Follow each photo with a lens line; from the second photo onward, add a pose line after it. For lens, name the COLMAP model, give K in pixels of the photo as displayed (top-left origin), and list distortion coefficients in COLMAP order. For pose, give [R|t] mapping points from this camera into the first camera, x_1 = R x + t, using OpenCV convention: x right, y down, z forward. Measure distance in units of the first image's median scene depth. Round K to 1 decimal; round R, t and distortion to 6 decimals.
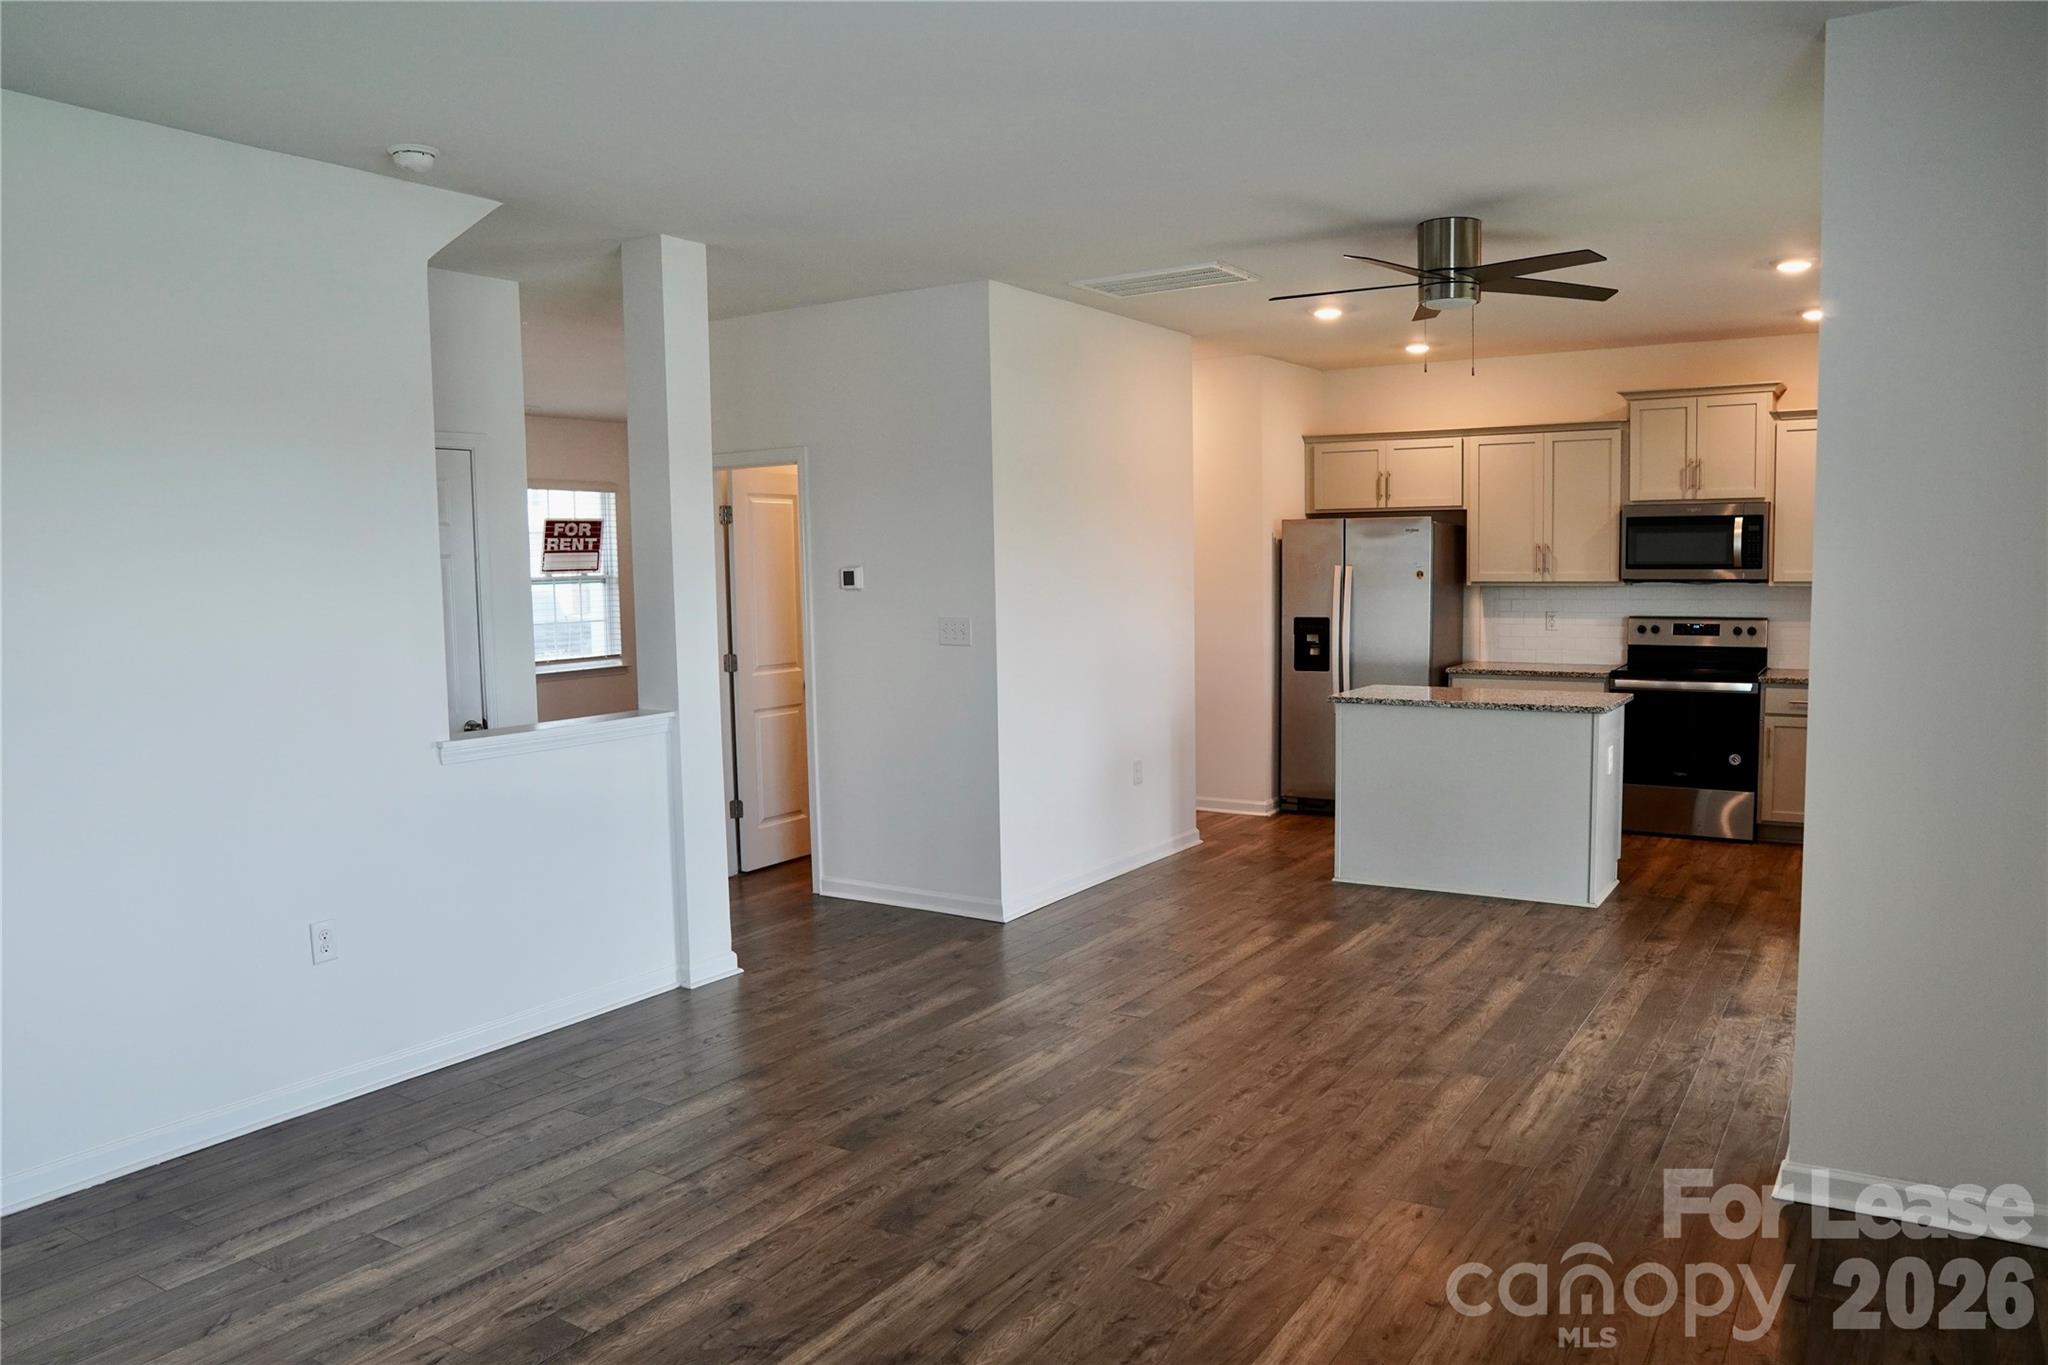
lens RADIAL K [[1436.4, 0, 1024.1], [0, 1436.4, 695.2], [0, 0, 1]] dist [-0.107175, 0.069222]
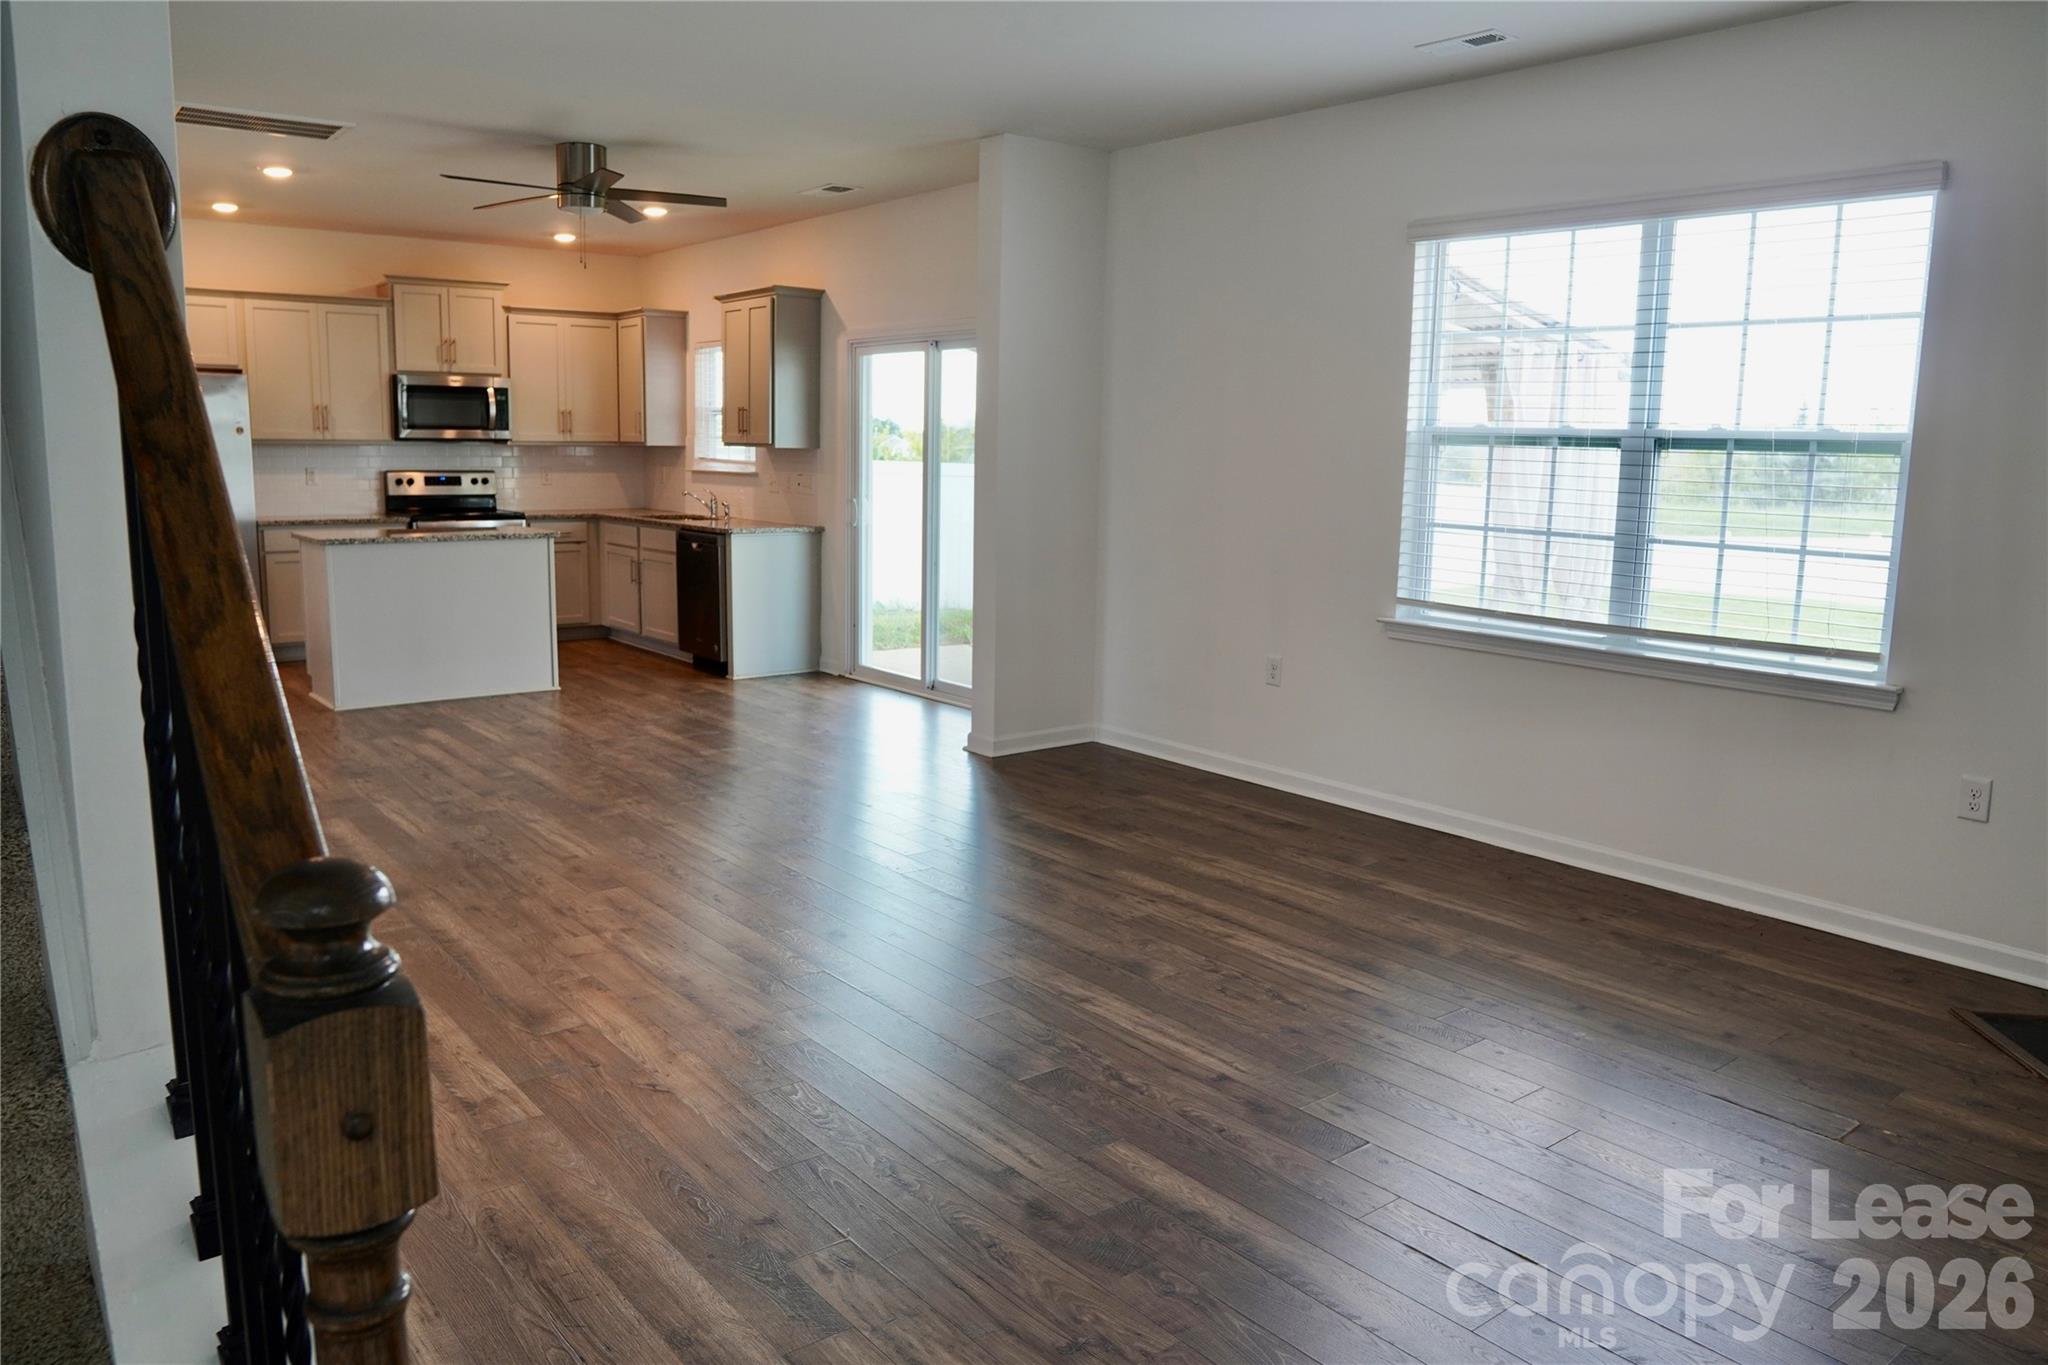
lens RADIAL K [[1436.4, 0, 1025.2], [0, 1436.4, 694.1], [0, 0, 1]] dist [-0.107175, 0.069222]
pose [[0.318590, -0.139898, 0.937512, -0.681278], [0.064728, 0.989951, 0.125727, 0.019280], [-0.945680, 0.020628, 0.324444, 0.175401]]
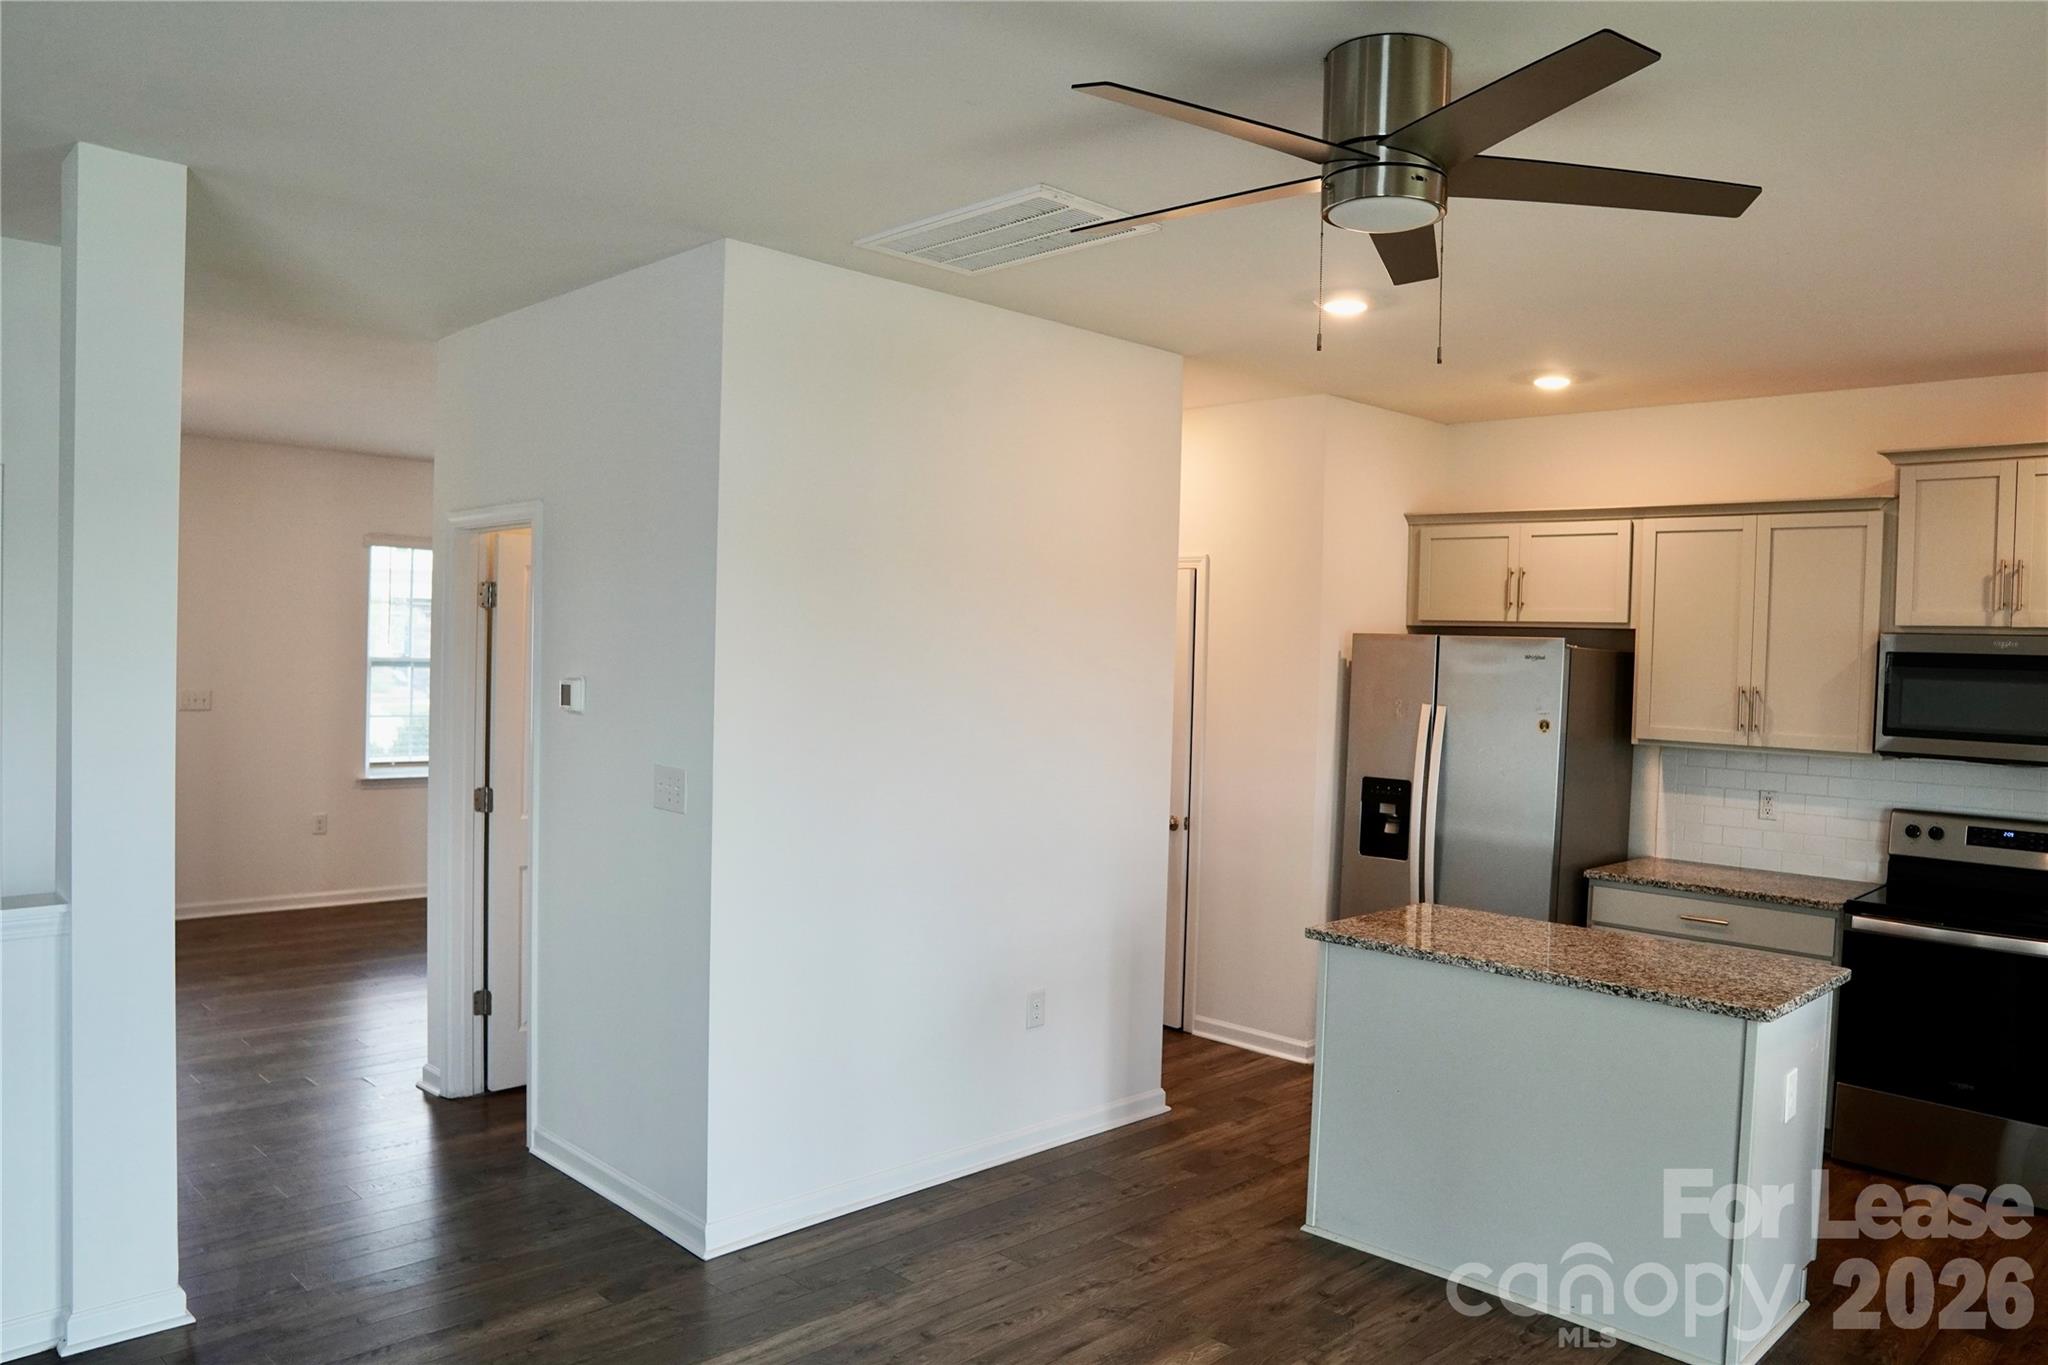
lens RADIAL K [[1436.4, 0, 1022.4], [0, 1436.4, 698.2], [0, 0, 1]] dist [-0.107175, 0.069222]
pose [[0.975763, 0.052939, -0.212332, 0.238816], [-0.065863, 0.996353, -0.054256, -0.060728], [0.208685, 0.066926, 0.975690, 0.414219]]
